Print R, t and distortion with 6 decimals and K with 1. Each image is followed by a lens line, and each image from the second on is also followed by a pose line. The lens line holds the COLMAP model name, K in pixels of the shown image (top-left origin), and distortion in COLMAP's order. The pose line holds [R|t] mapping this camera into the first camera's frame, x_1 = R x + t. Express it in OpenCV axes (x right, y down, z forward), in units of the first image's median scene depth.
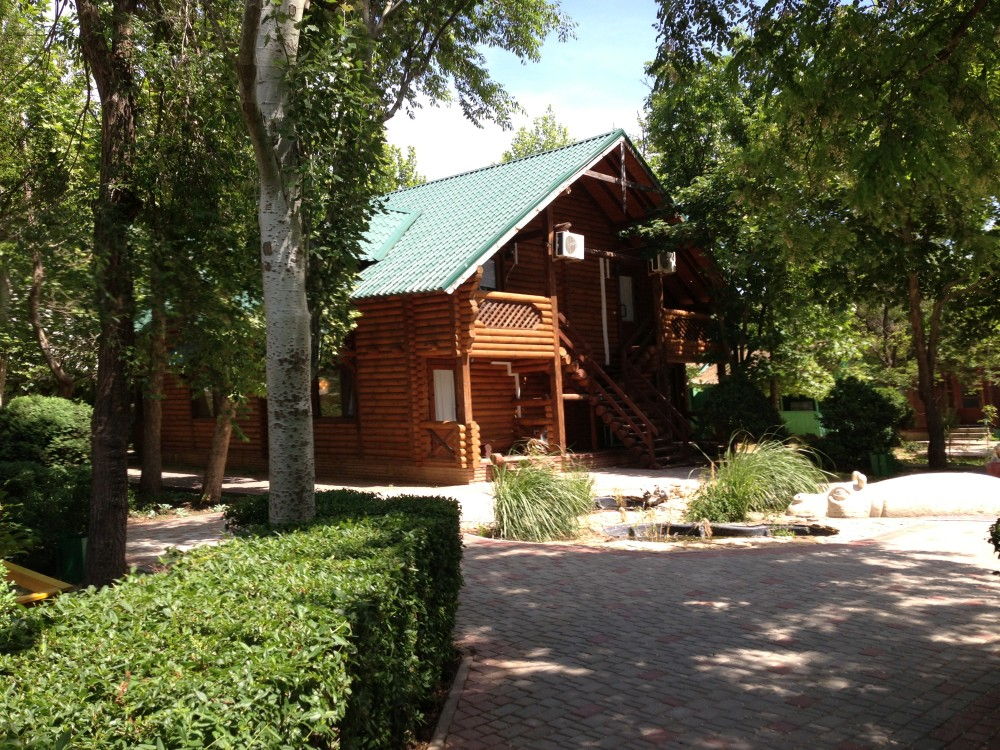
lens RADIAL K [[950.9, 0, 498.1], [0, 950.9, 377.1], [0, 0, 1]] dist [0.152480, 0.000000]
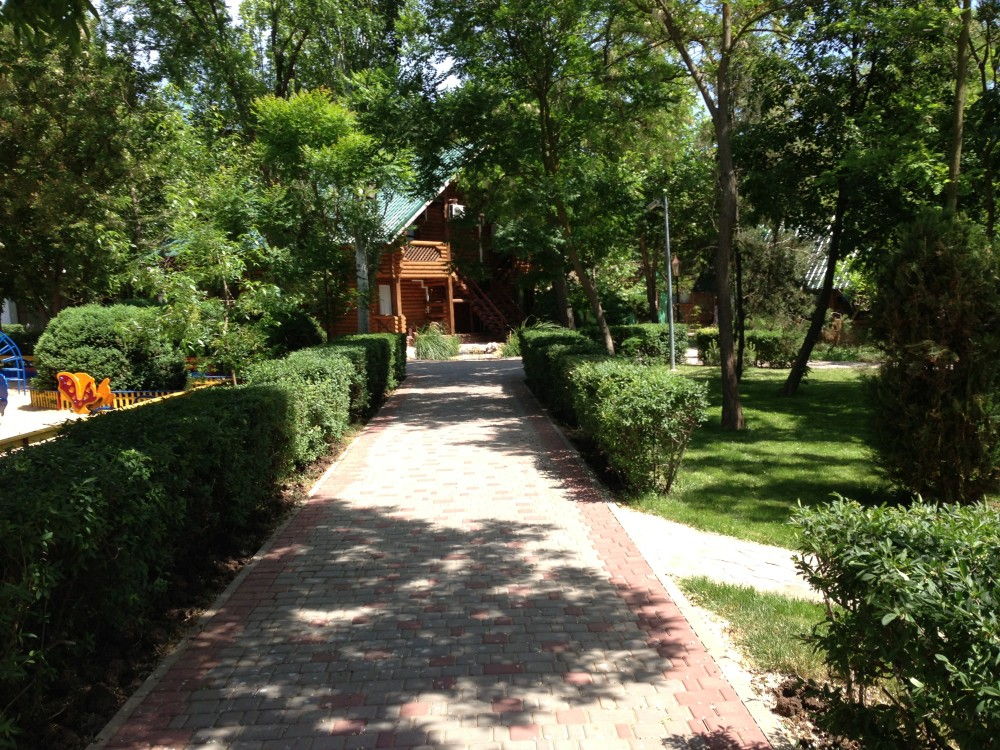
lens RADIAL K [[950.9, 0, 498.1], [0, 950.9, 382.7], [0, 0, 1]] dist [0.152480, 0.000000]
pose [[0.994948, -0.002242, 0.100362, -0.024859], [-0.009350, 0.993335, 0.114880, -0.031691], [-0.099951, -0.115238, 0.988297, -0.749923]]
